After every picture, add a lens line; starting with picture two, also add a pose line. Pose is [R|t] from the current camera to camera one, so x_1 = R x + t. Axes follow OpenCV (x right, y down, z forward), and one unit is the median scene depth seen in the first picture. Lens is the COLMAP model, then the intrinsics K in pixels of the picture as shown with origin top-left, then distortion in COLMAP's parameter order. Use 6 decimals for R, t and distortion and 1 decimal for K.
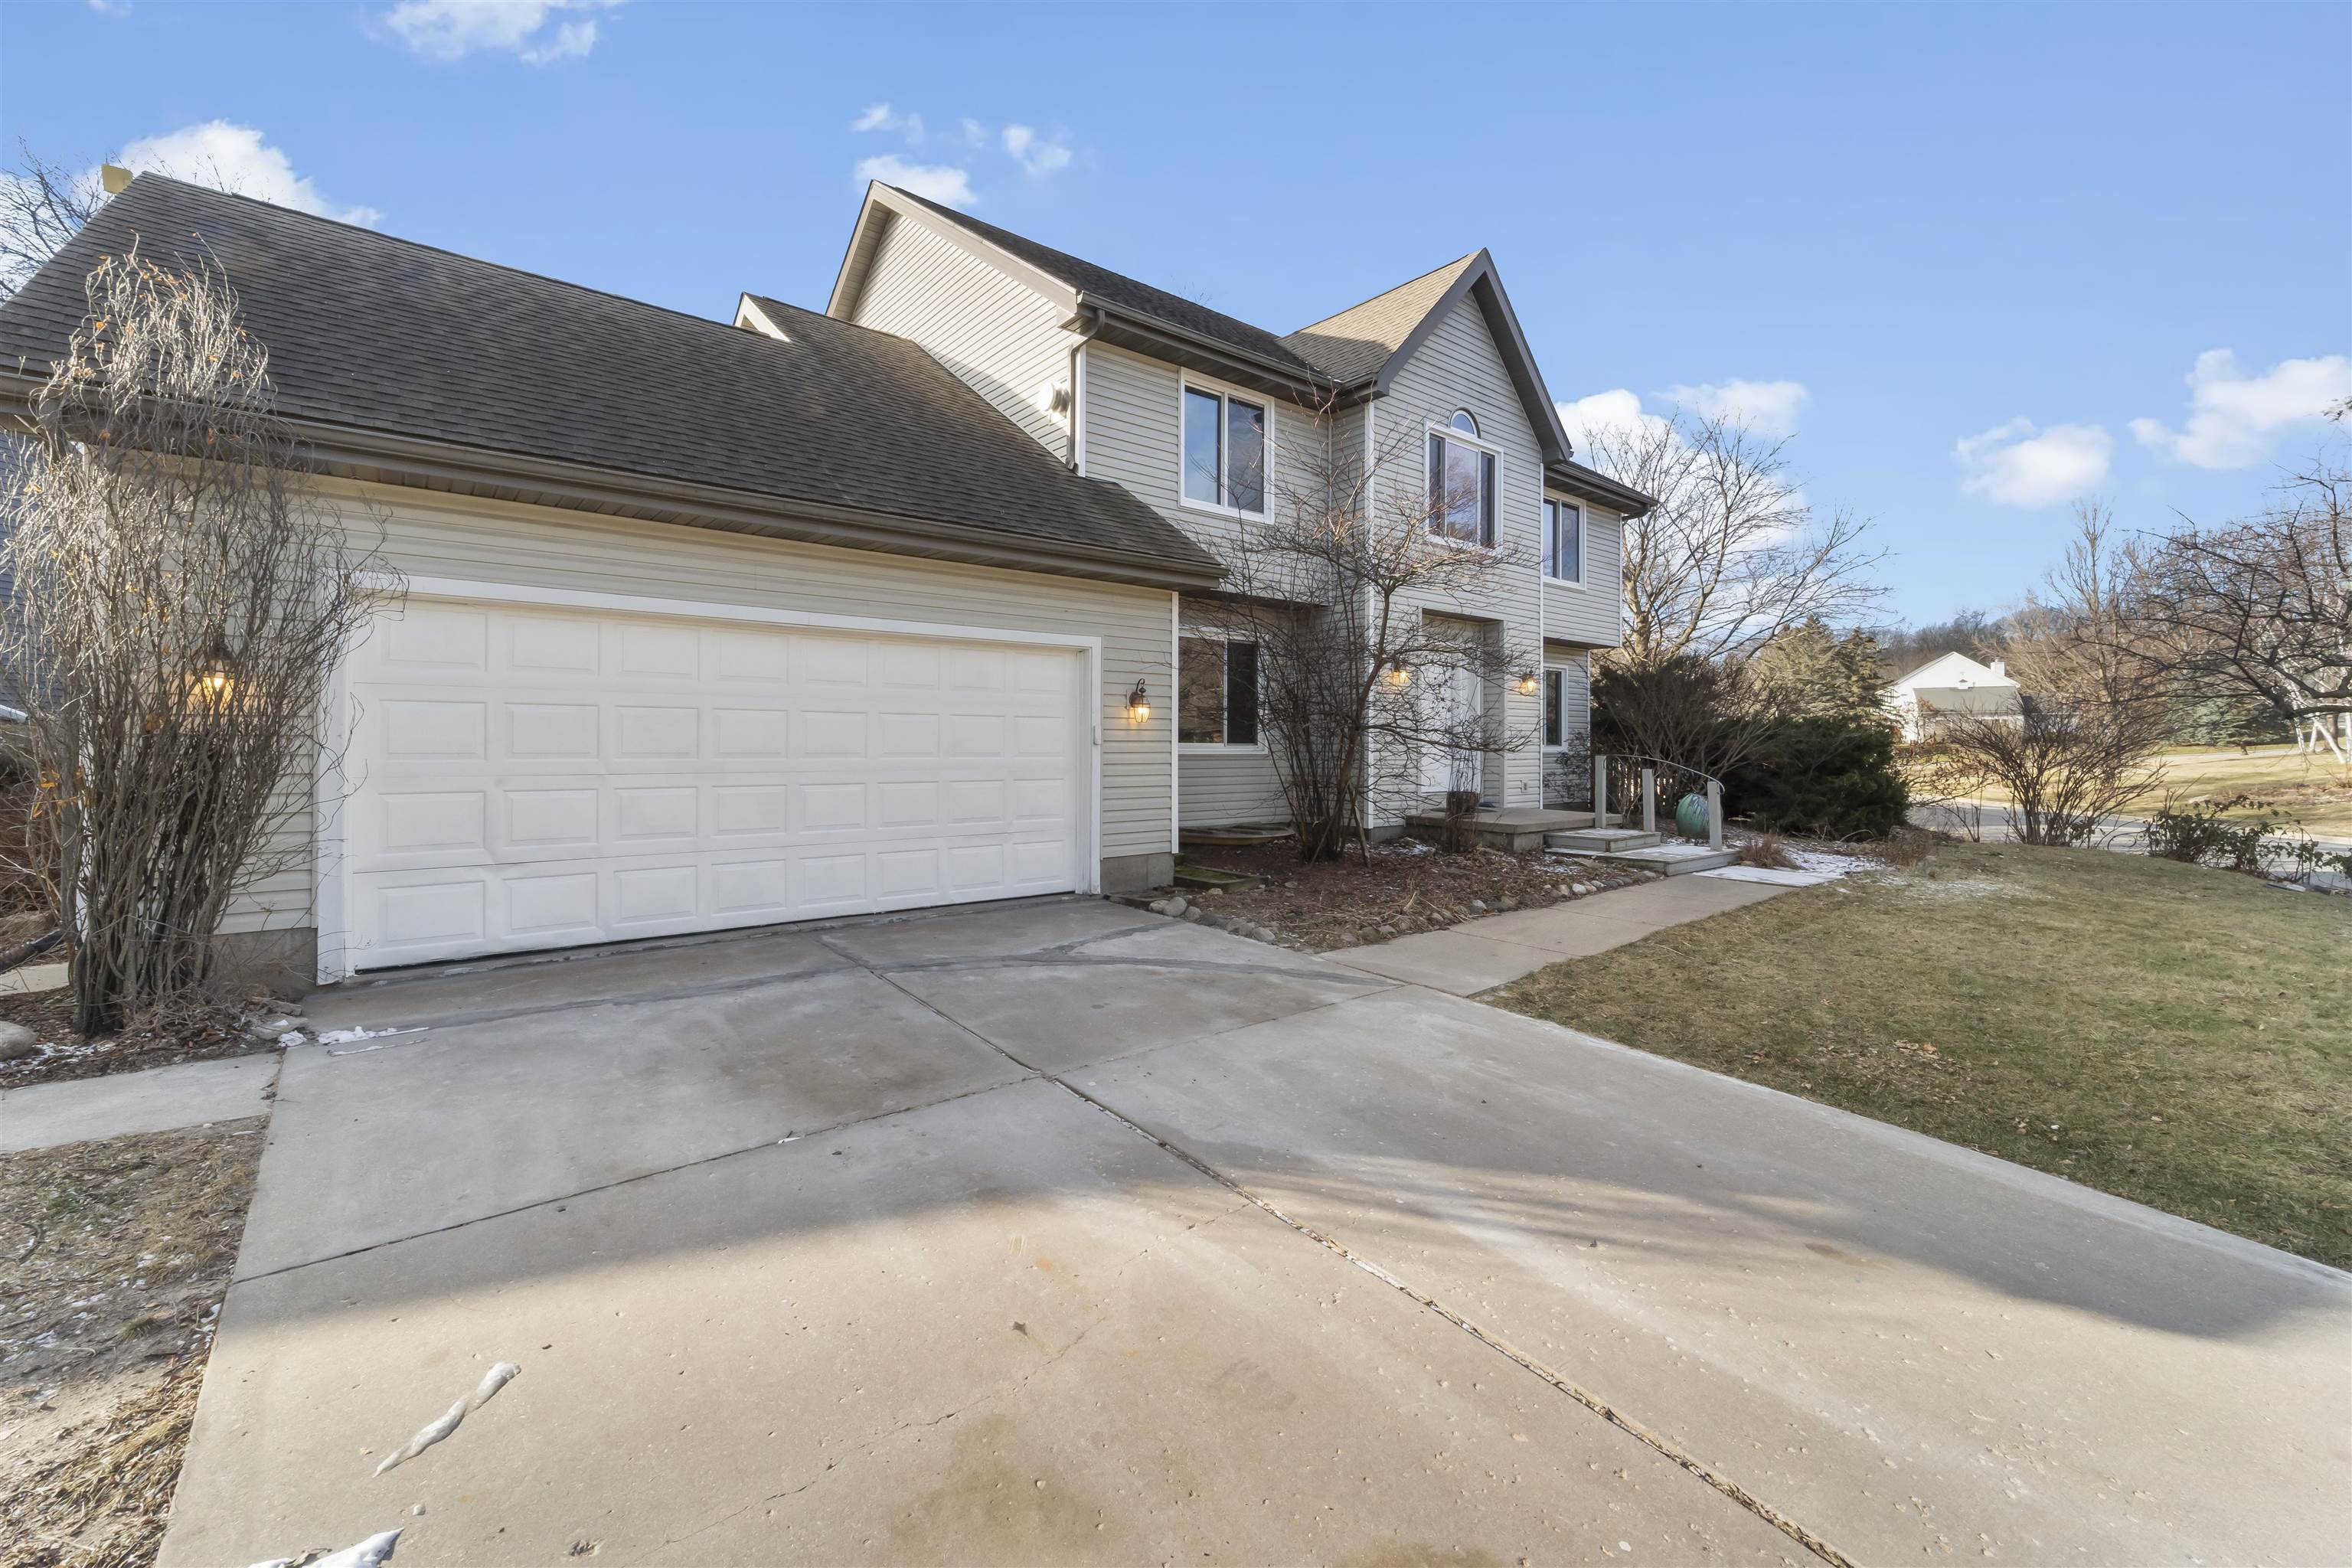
lens RADIAL K [[1115.2, 0, 1175.8], [0, 1115.2, 703.3], [0, 0, 1]] dist [0.019050, 0.000045]
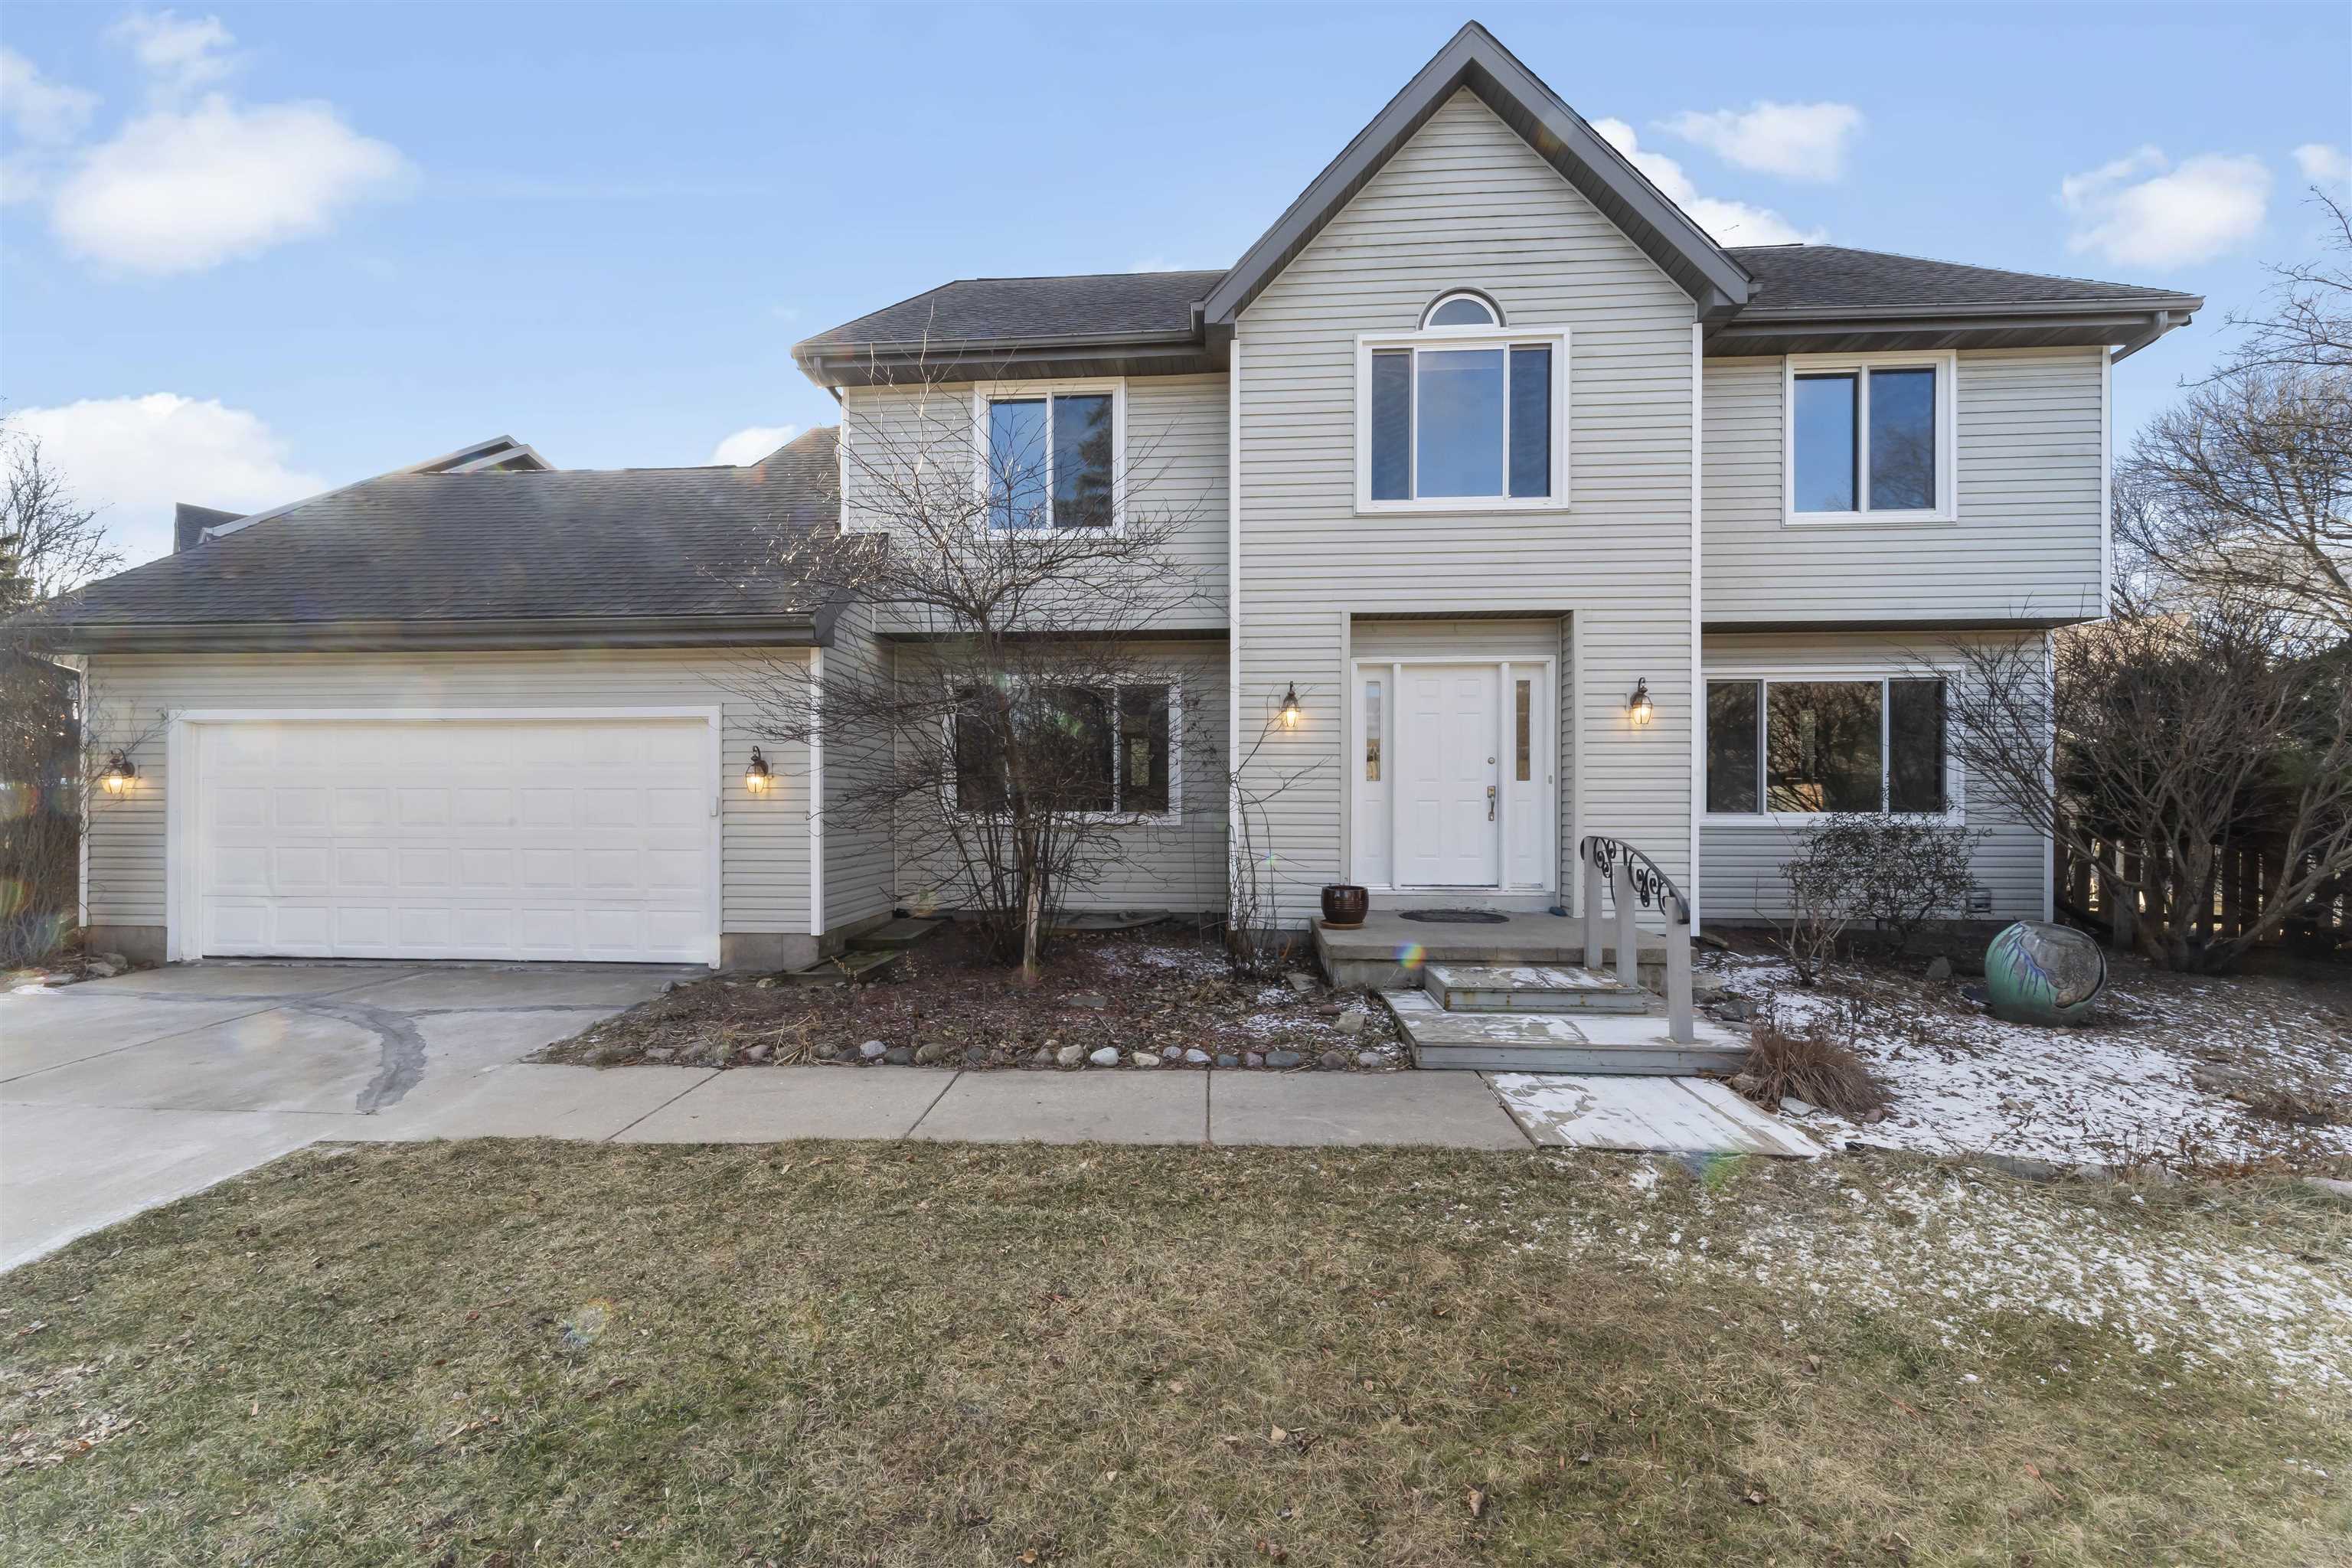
lens RADIAL K [[941.0, 0, 1220.1], [0, 941.0, 801.9], [0, 0, 1]] dist [-0.000513, -0.000031]
pose [[0.666213, -0.016472, -0.745580, 0.603386], [0.031413, 0.999489, 0.005987, 0.024774], [0.745100, -0.027409, 0.666390, 0.564545]]
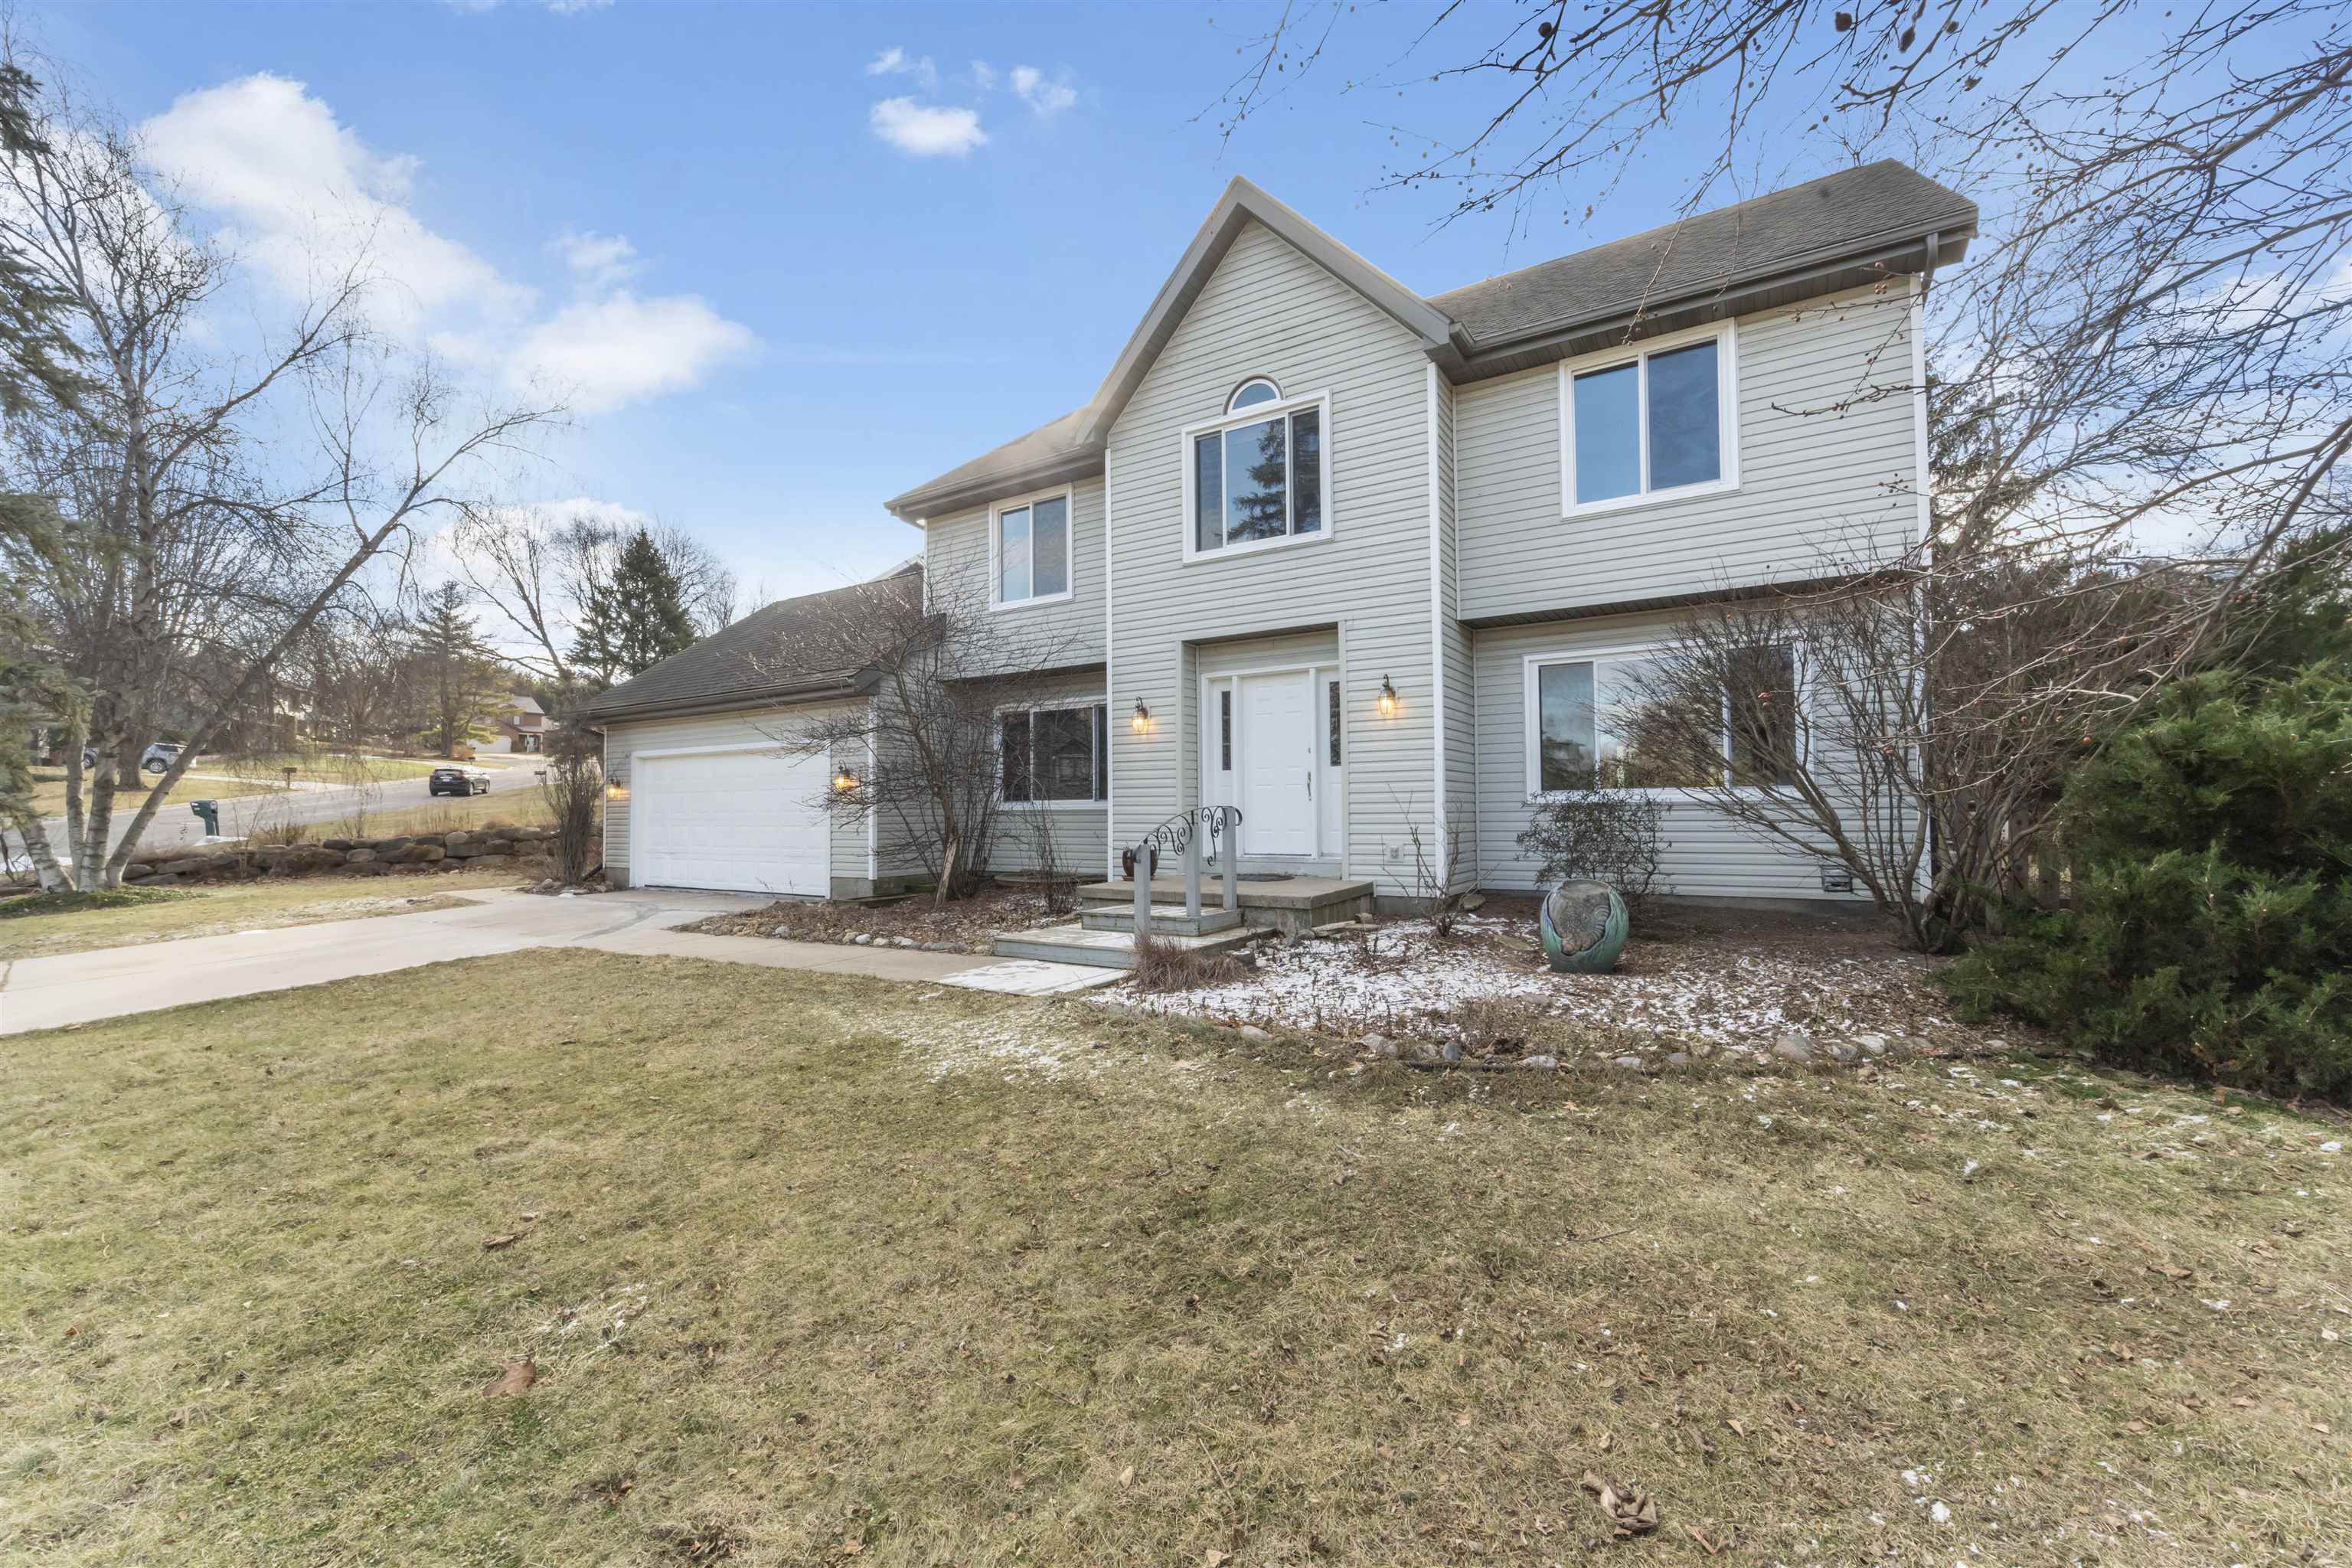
lens RADIAL K [[952.7, 0, 1176.0], [0, 952.7, 784.0], [0, 0, 1]] dist [-0.000127, -0.000078]
pose [[0.230777, -0.054845, -0.971460, 0.960051], [0.036279, 0.998201, -0.047737, 0.064635], [0.972330, -0.024227, 0.232352, 0.832965]]
